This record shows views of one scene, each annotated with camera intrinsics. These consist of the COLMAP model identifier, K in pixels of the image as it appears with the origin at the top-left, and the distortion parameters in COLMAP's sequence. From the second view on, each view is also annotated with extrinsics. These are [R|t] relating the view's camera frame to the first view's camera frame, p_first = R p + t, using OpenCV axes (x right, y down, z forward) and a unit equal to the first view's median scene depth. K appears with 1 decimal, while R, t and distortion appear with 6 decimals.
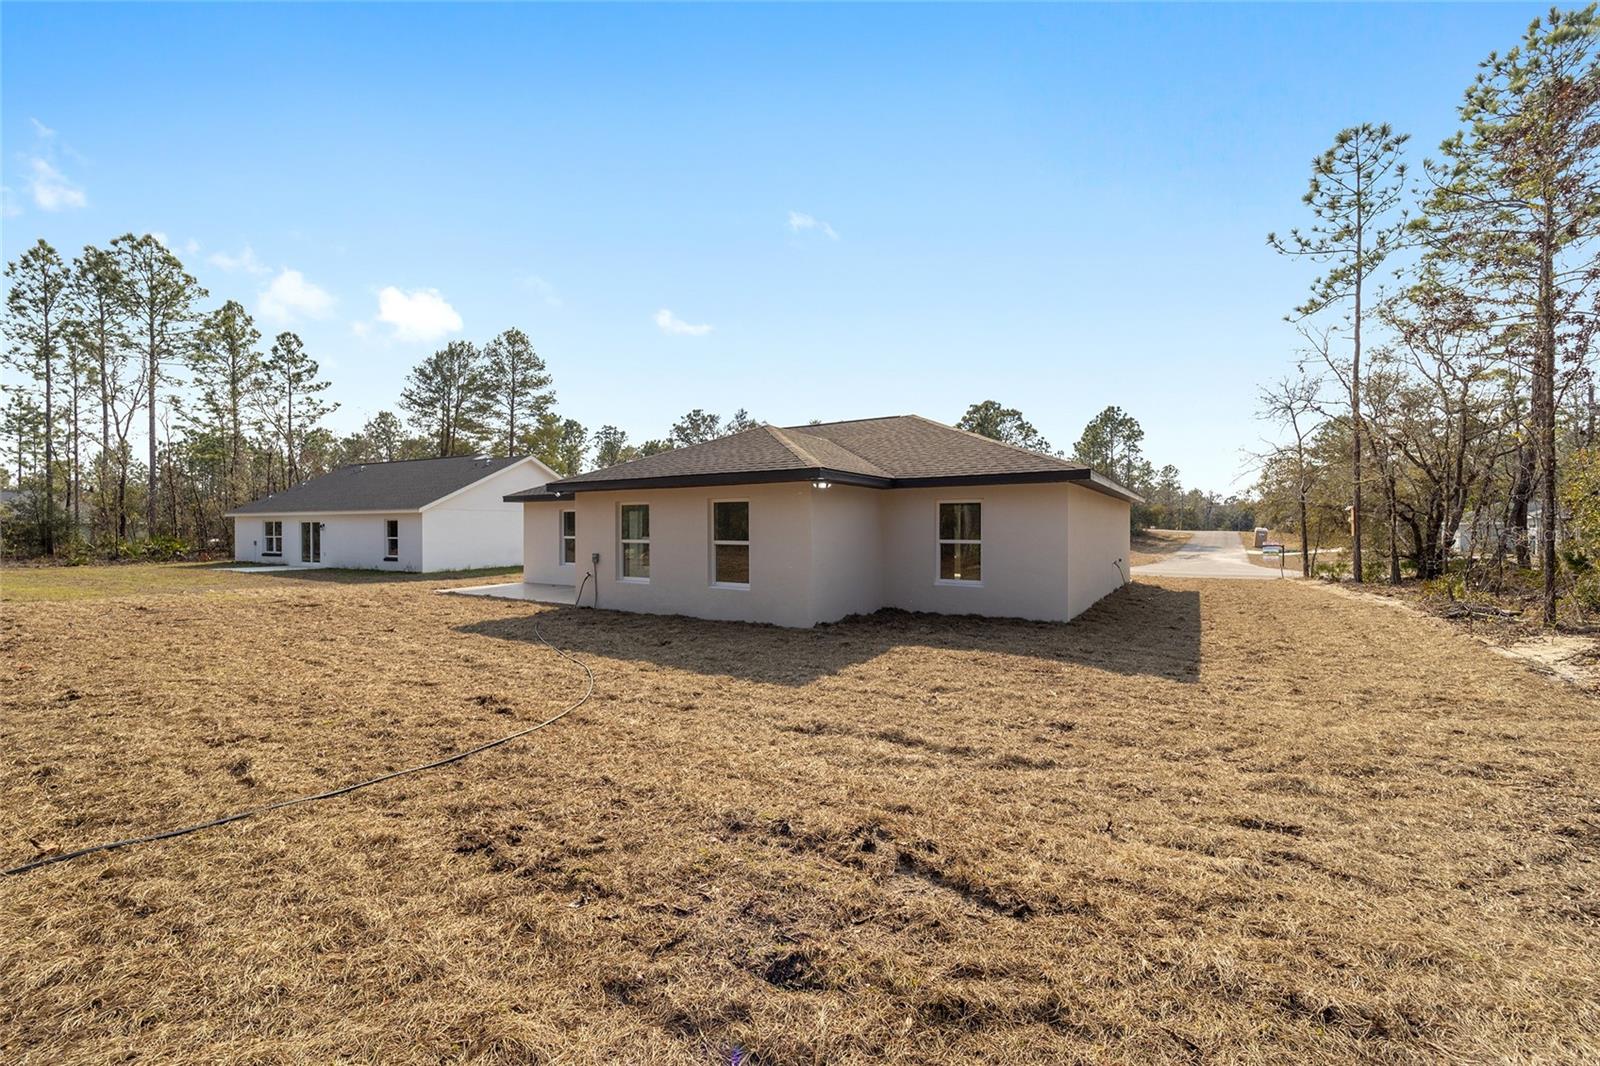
lens RADIAL K [[649.9, 0, 795.9], [0, 649.9, 531.4], [0, 0, 1]] dist [-0.029818, 0.004538]
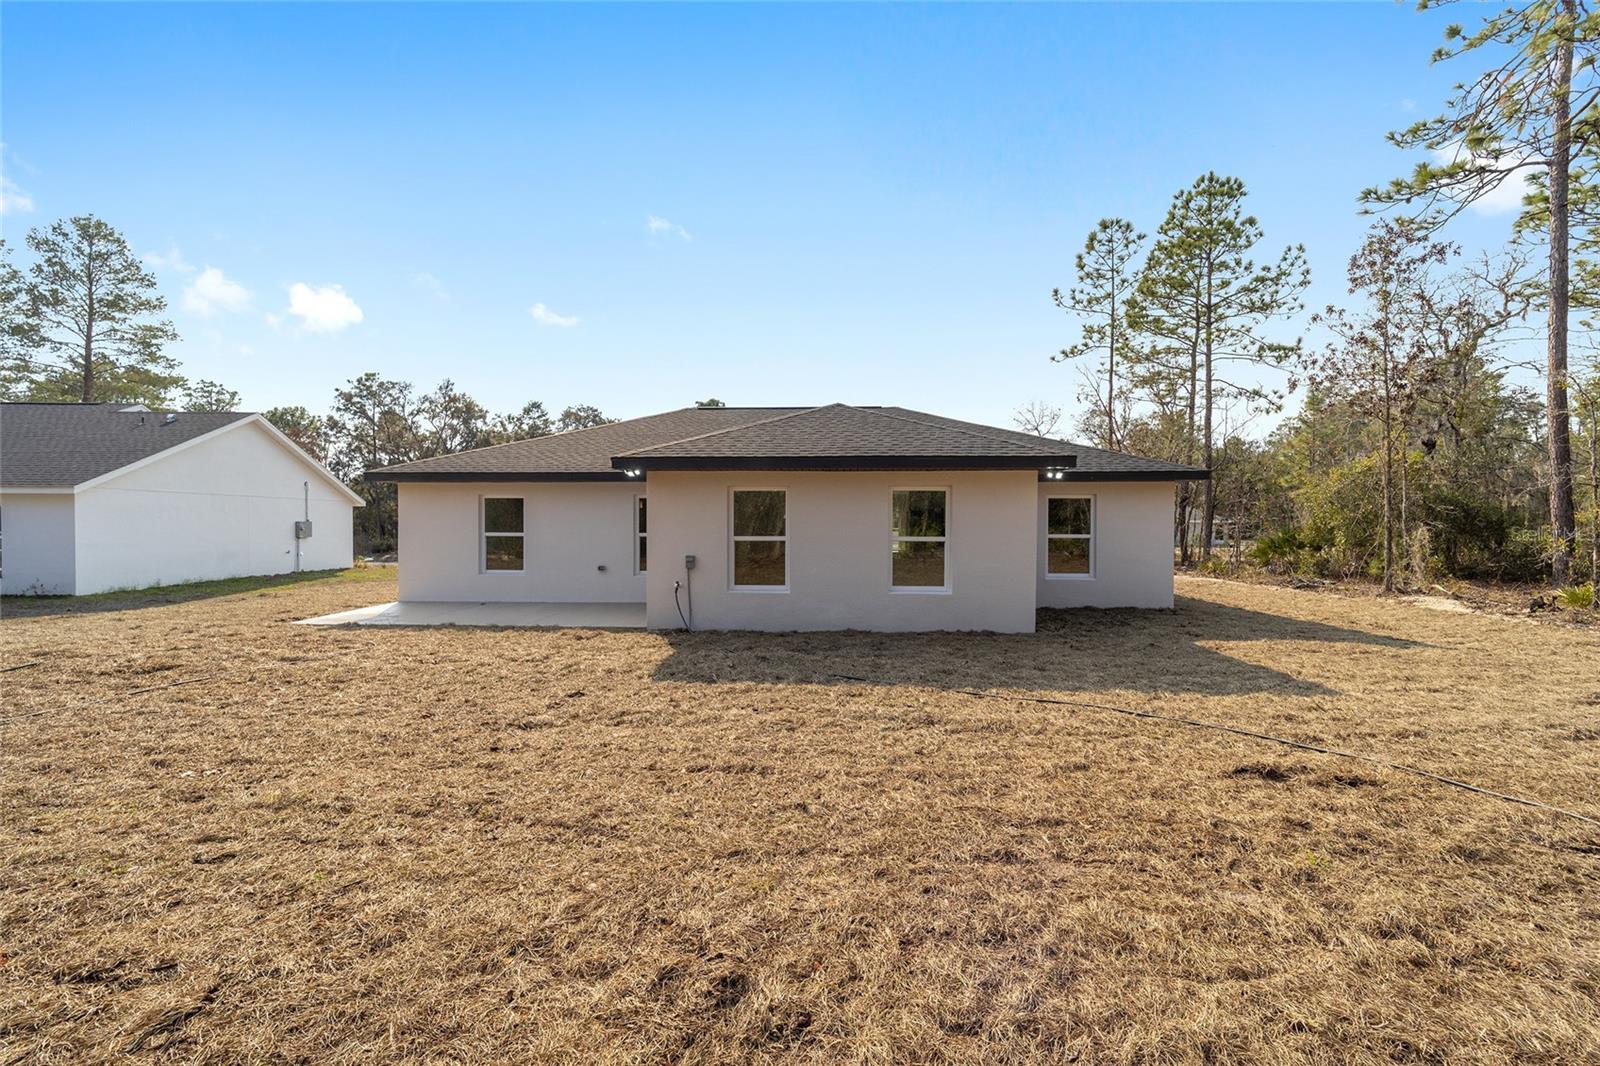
lens RADIAL K [[633.3, 0, 796.6], [0, 633.3, 530.9], [0, 0, 1]] dist [-0.007534, -0.000027]
pose [[0.858091, -0.004800, 0.513475, -0.309569], [0.000158, 0.999959, 0.009083, -0.000425], [-0.513497, -0.007713, 0.858057, 0.172022]]
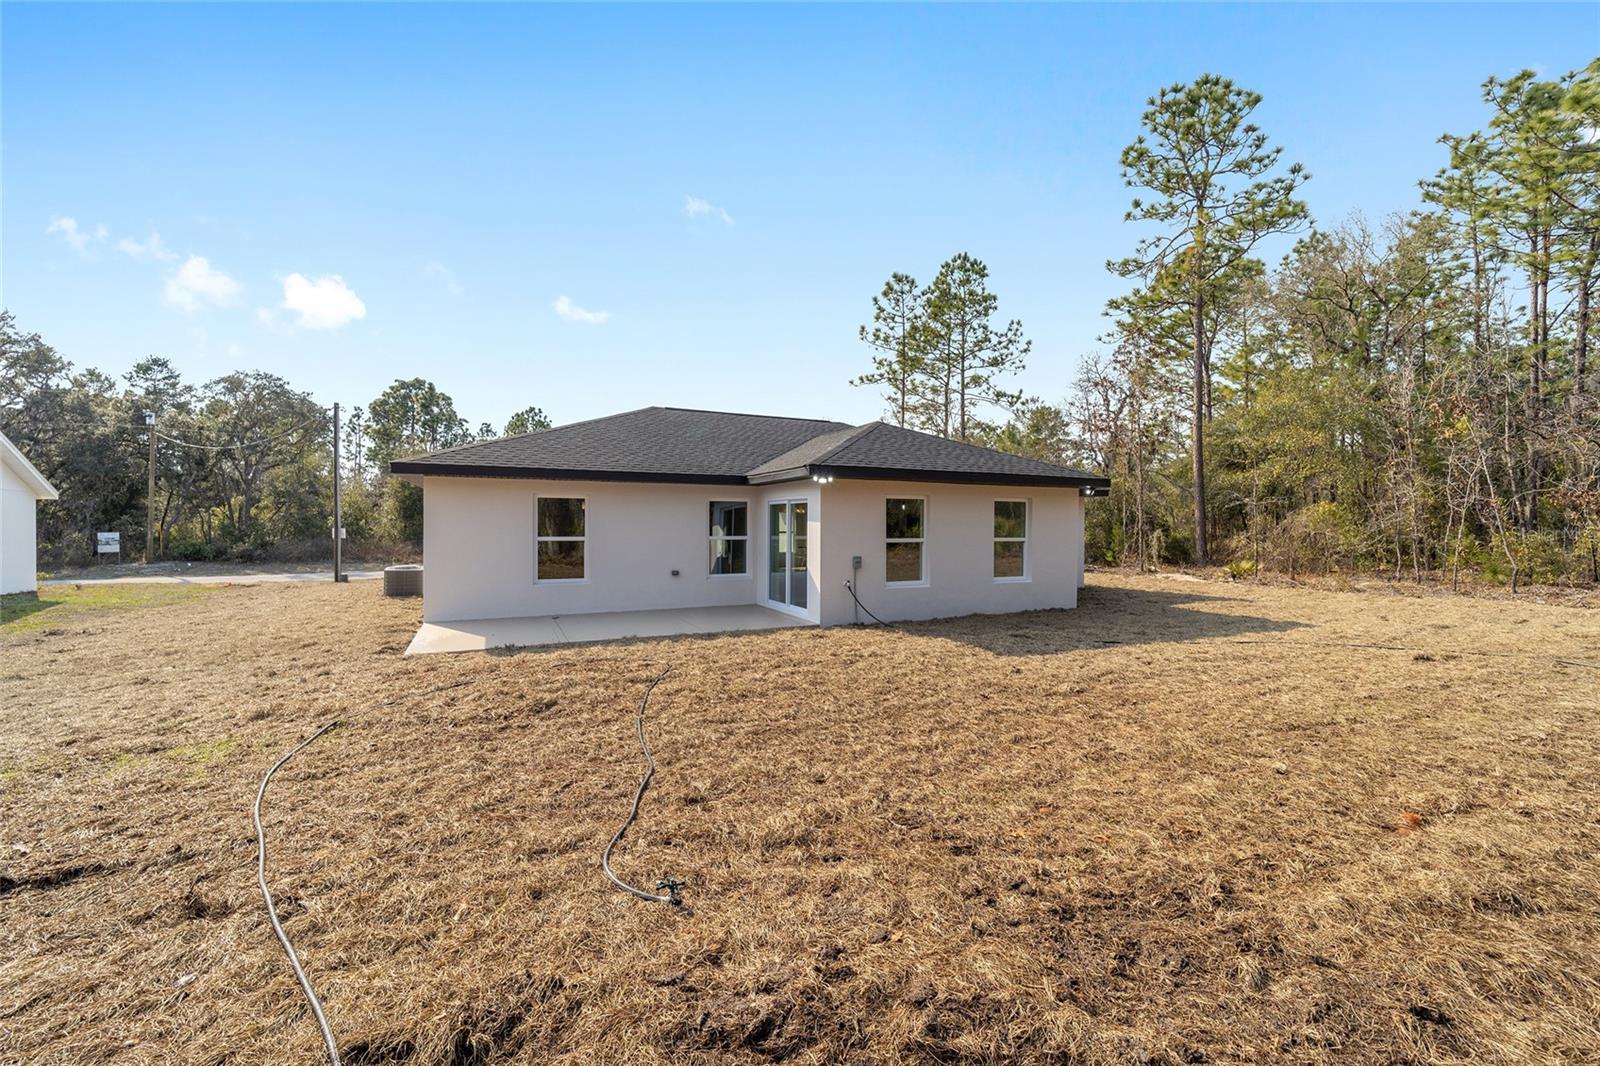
lens RADIAL K [[649.9, 0, 795.9], [0, 649.9, 531.4], [0, 0, 1]] dist [-0.029818, 0.004538]
pose [[0.500984, -0.004105, 0.865447, -0.565129], [-0.001215, 0.999984, 0.005446, -0.001126], [-0.865455, -0.003780, 0.500972, 0.353872]]
